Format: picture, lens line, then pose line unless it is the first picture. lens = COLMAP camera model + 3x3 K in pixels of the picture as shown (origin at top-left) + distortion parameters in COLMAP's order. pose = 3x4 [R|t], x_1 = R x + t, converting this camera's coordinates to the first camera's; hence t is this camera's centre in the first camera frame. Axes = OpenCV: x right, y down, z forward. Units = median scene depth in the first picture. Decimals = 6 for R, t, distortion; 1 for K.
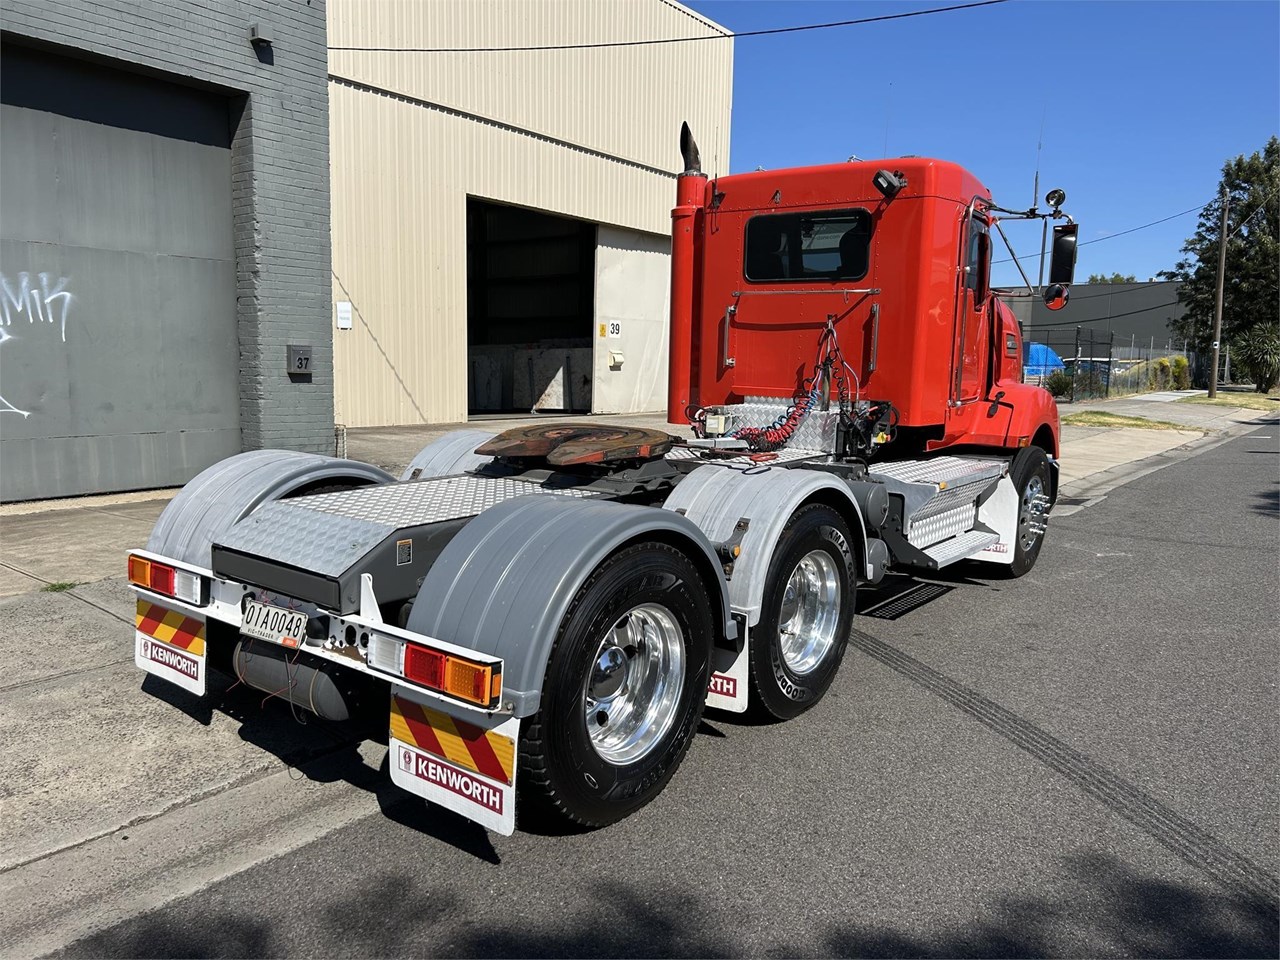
lens RADIAL K [[980.5, 0, 649.6], [0, 980.5, 477.2], [0, 0, 1]] dist [0.045677, -0.041345]
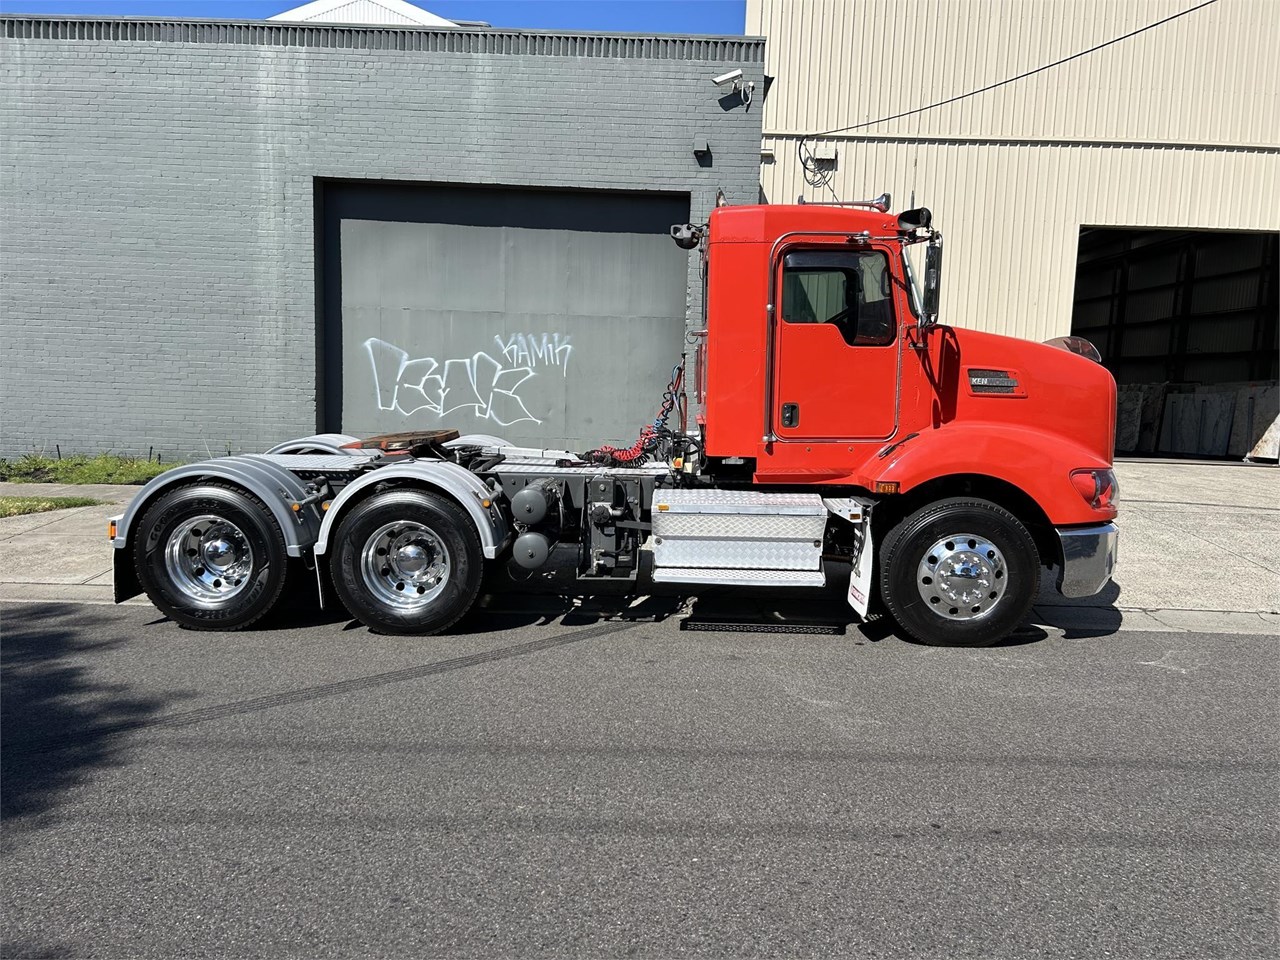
lens RADIAL K [[980.5, 0, 644.8], [0, 980.5, 483.2], [0, 0, 1]] dist [0.045677, -0.041345]
pose [[0.579413, 0.087075, -0.810369, 0.703164], [-0.113868, 0.993174, 0.025302, -0.024135], [0.807040, 0.077615, 0.585373, 0.209666]]
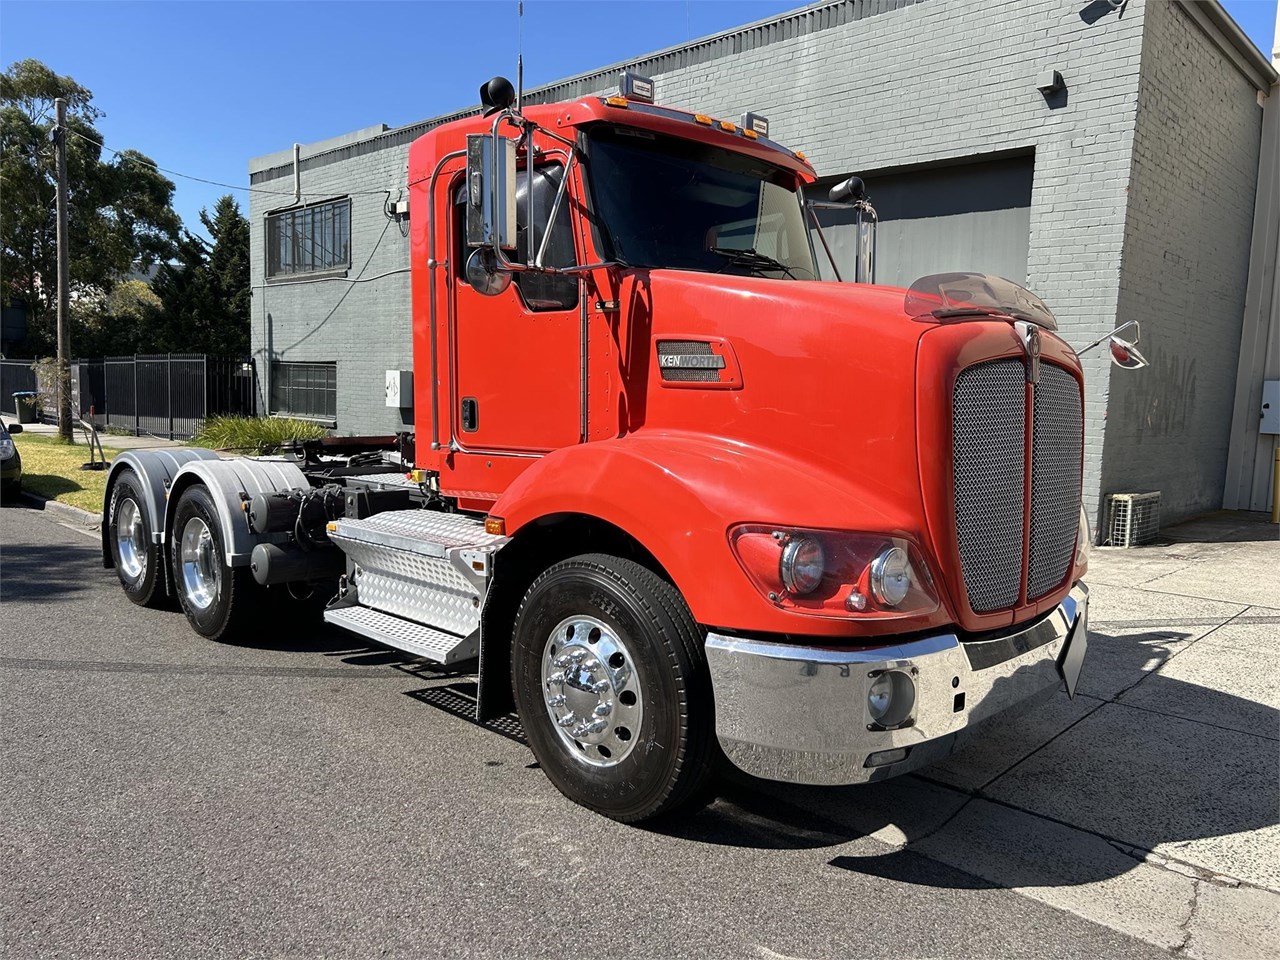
lens RADIAL K [[980.5, 0, 645.4], [0, 980.5, 478.7], [0, 0, 1]] dist [0.045677, -0.041345]
pose [[-0.137825, 0.060424, -0.988612, 0.671821], [-0.152333, 0.984968, 0.081439, -0.086389], [0.978672, 0.161823, -0.126549, 0.832490]]
